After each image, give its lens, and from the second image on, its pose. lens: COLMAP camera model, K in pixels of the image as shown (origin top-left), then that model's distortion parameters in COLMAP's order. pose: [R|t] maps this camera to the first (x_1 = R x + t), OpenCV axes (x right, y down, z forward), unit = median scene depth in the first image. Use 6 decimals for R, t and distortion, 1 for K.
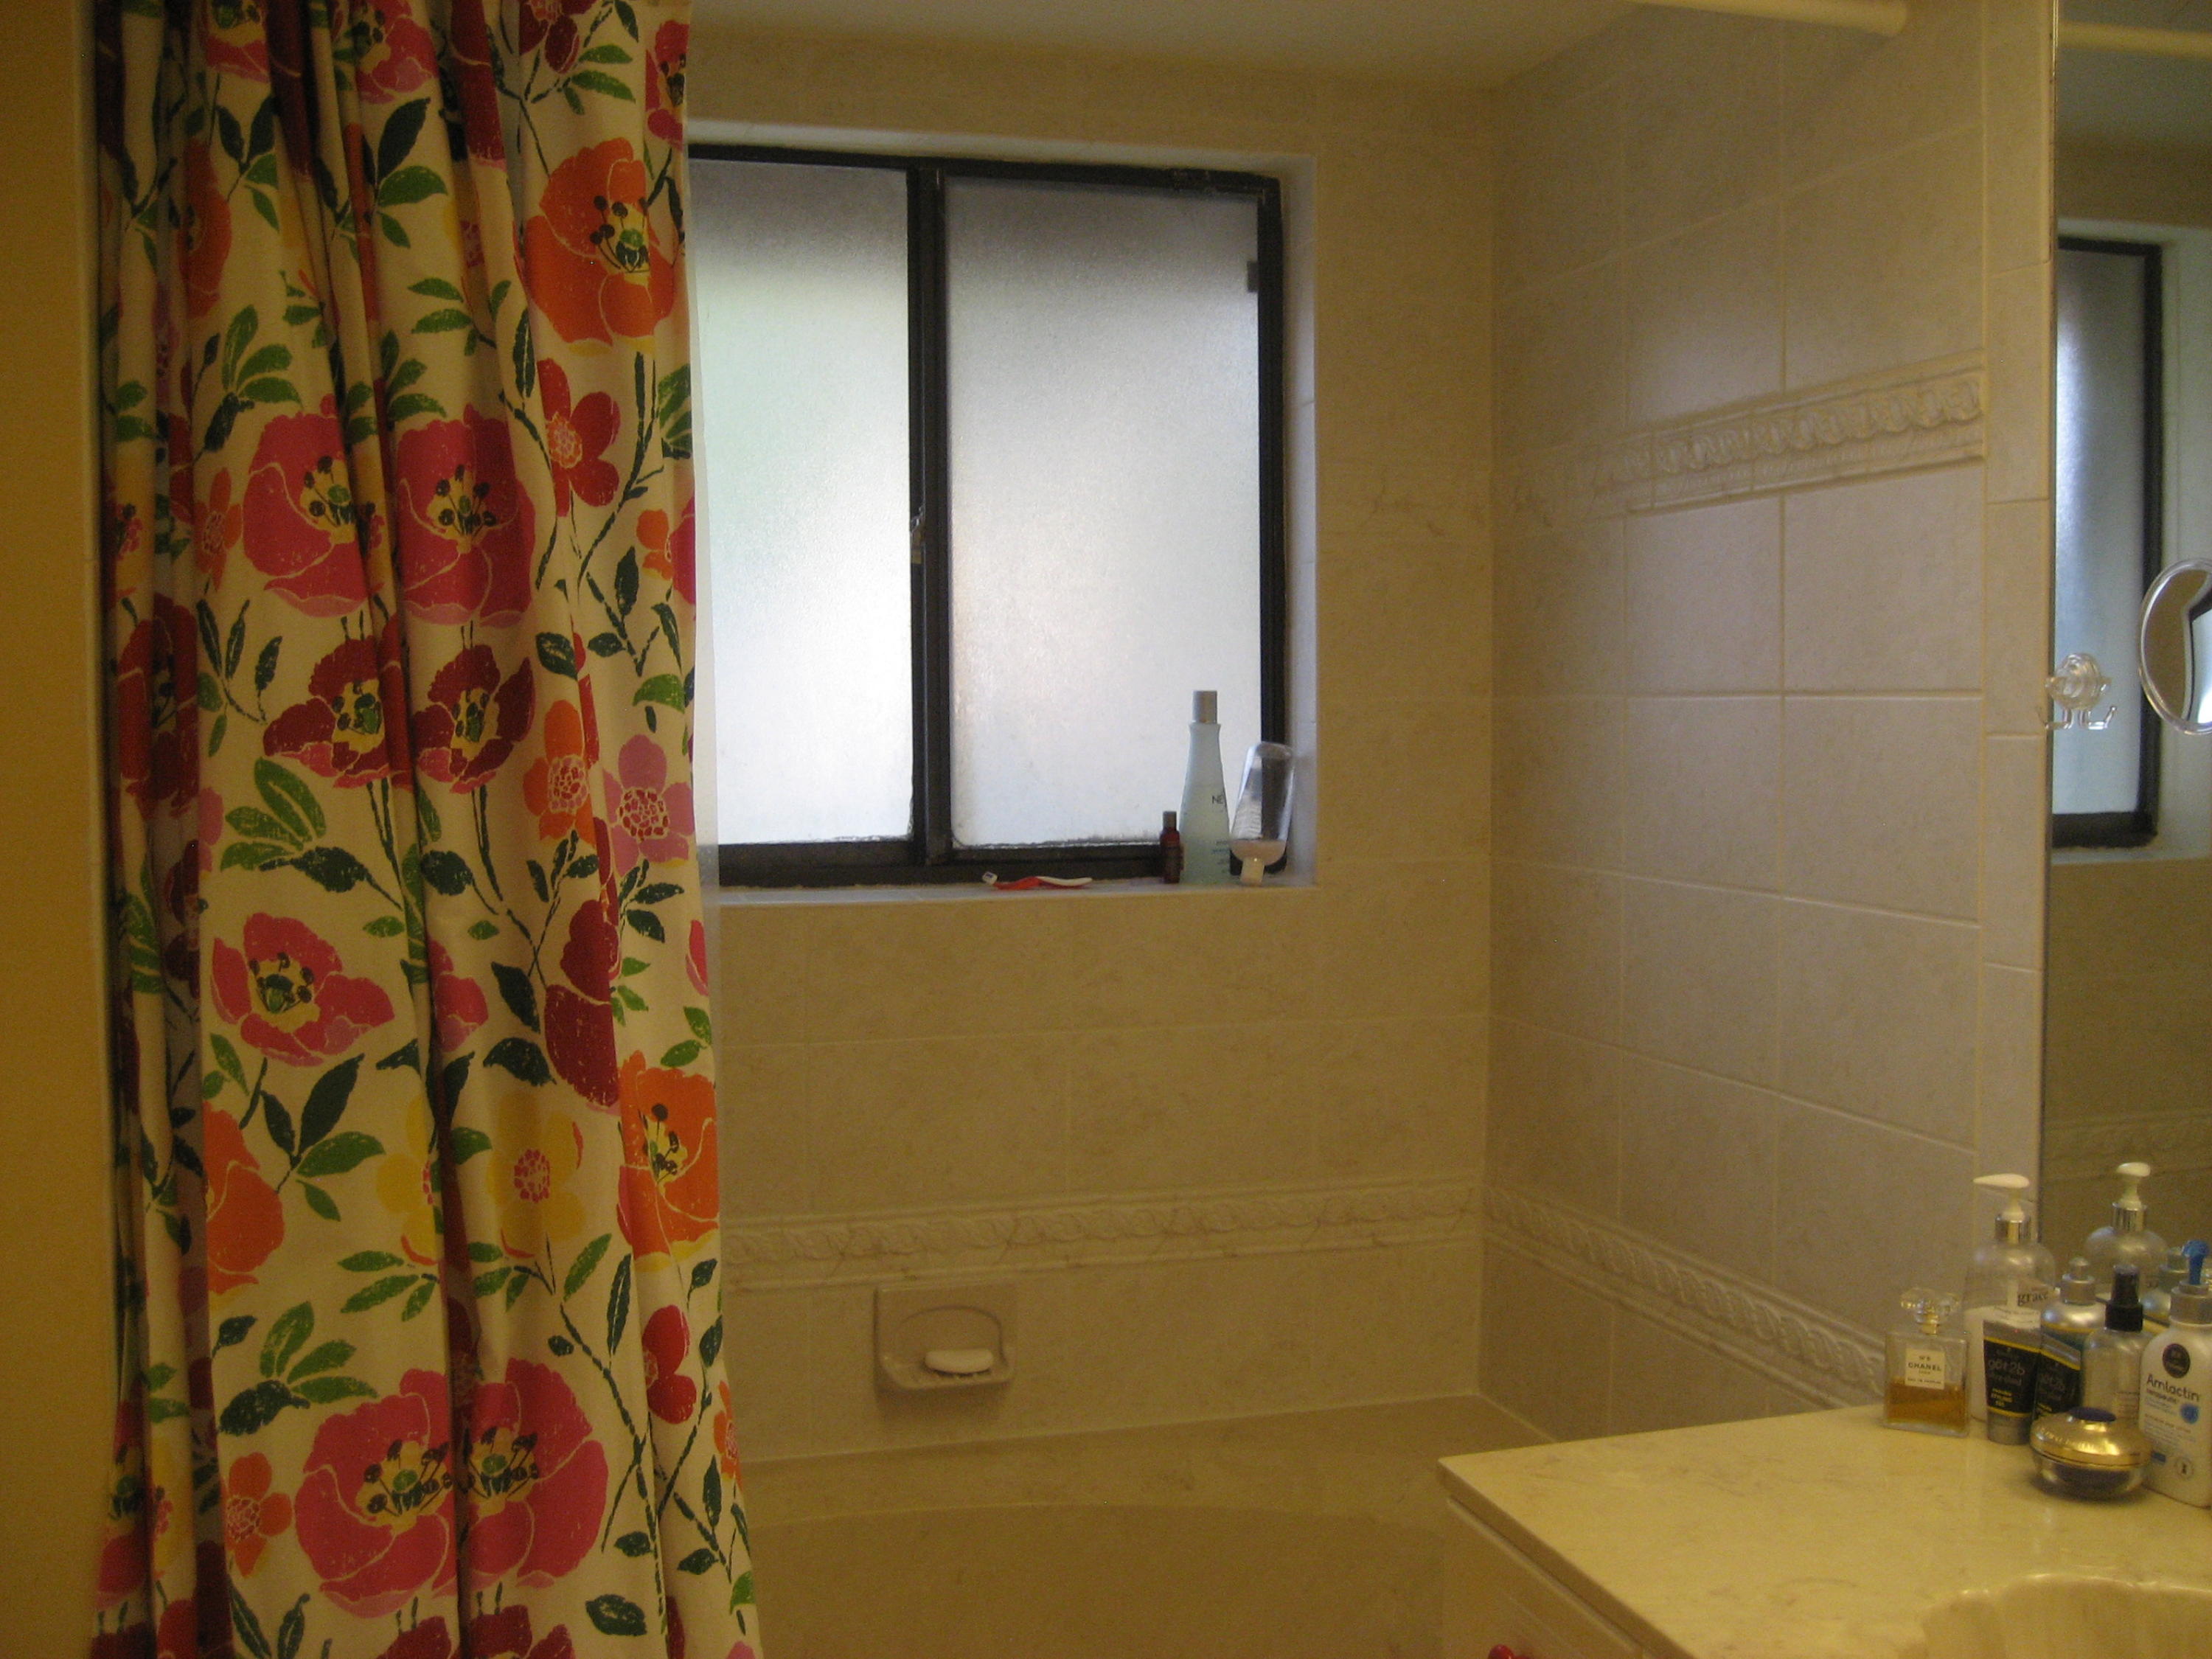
lens RADIAL K [[2290.8, 0, 1122.9], [0, 2290.8, 824.2], [0, 0, 1]] dist [-0.159202, 0.229083]
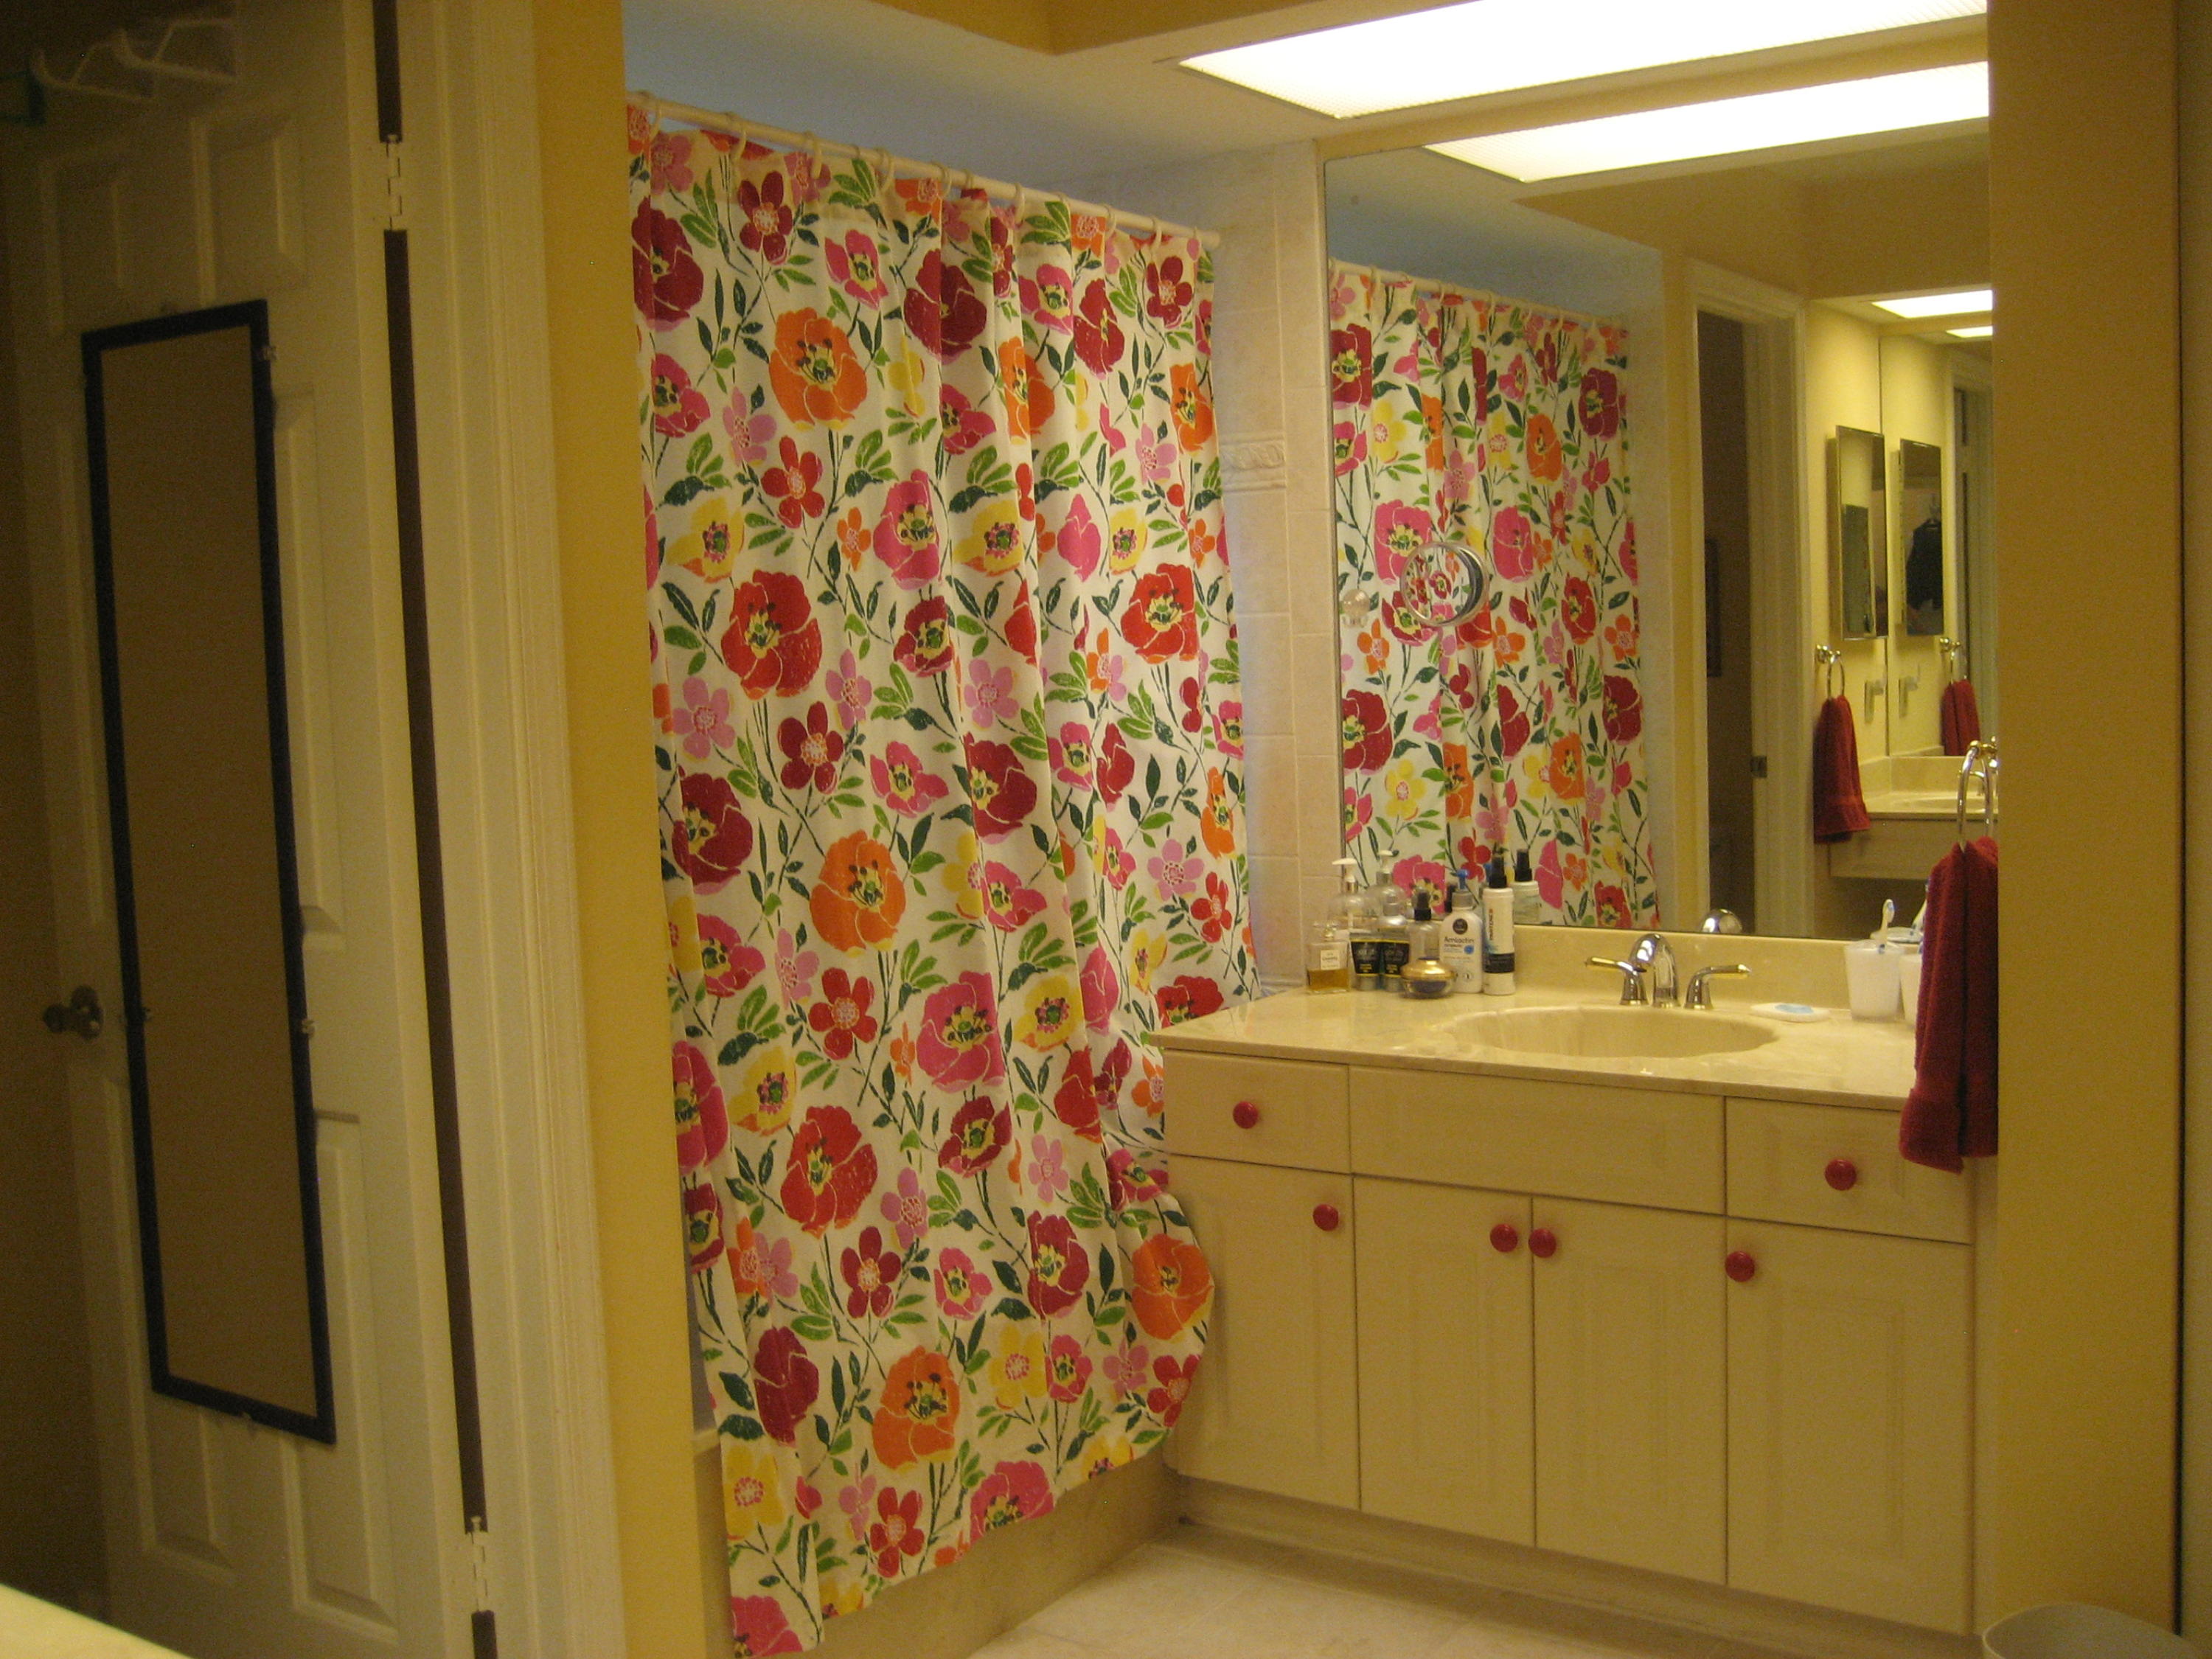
lens RADIAL K [[2290.8, 0, 1122.9], [0, 2290.8, 824.2], [0, 0, 1]] dist [-0.159202, 0.229083]
pose [[0.782149, -0.078619, 0.618112, -1.139633], [0.065672, 0.996884, 0.043697, 0.032237], [-0.619621, 0.006415, 0.784875, -0.506964]]
